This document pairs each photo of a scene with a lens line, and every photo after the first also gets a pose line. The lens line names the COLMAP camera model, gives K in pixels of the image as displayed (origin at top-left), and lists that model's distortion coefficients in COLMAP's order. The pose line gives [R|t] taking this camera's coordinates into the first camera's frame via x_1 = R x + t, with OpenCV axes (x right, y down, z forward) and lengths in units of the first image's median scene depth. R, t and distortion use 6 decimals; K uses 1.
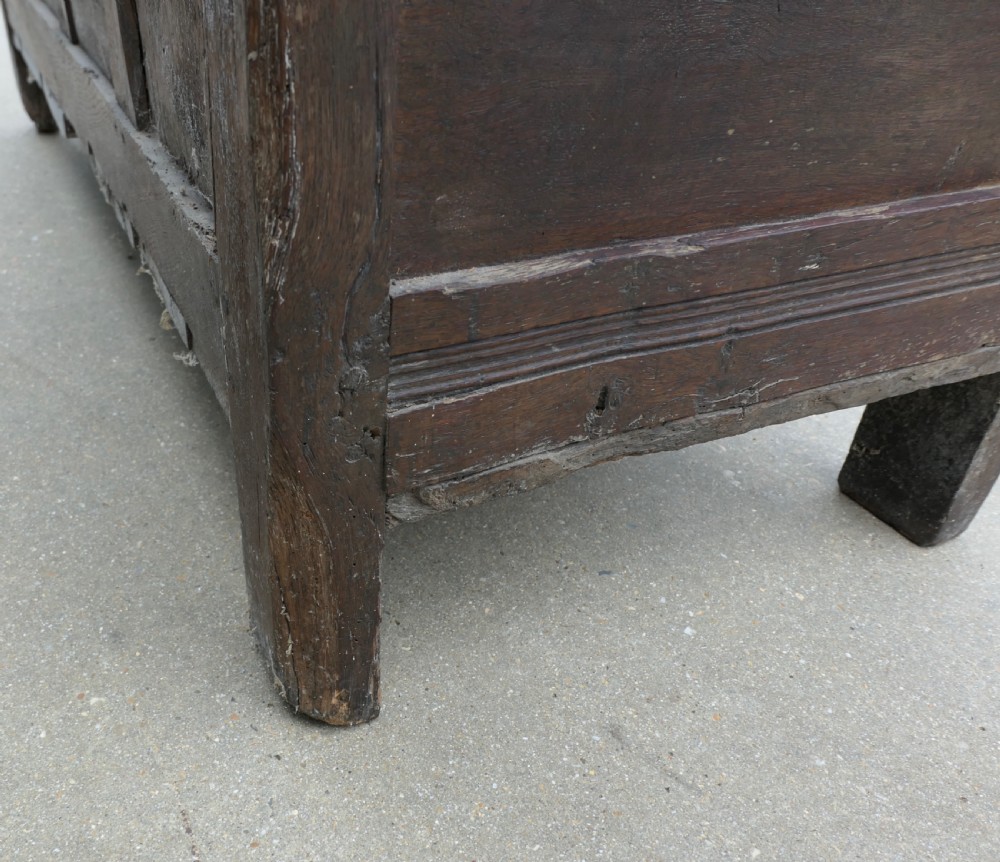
lens RADIAL K [[1166.4, 0, 499.4], [0, 1166.4, 429.8], [0, 0, 1]] dist [-0.030898, 0.000000]
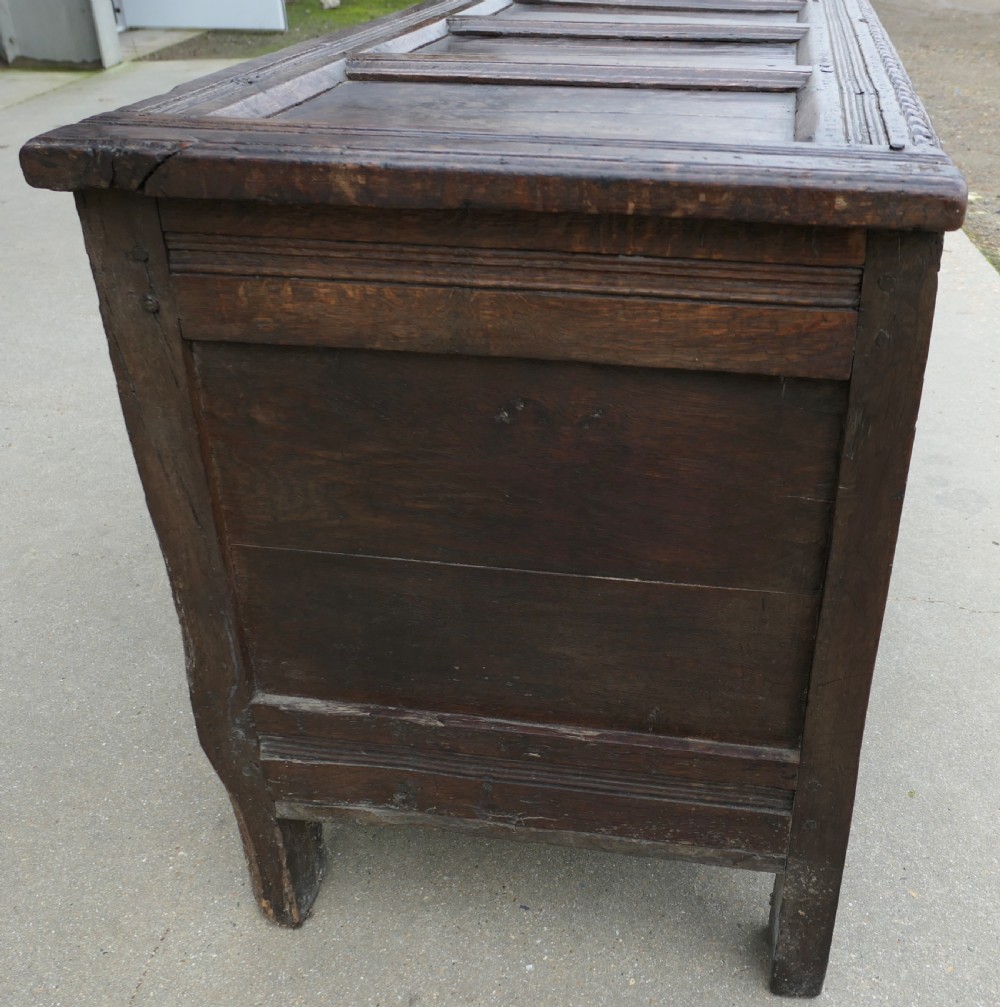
lens RADIAL K [[1472.3, 0, 499.4], [0, 1472.3, 504.0], [0, 0, 1]] dist [-0.012988, 0.000000]
pose [[0.813423, 0.246191, -0.527004, 1.221035], [-0.285825, 0.958260, 0.006487, -0.474421], [0.506604, 0.145354, 0.849838, -0.782028]]
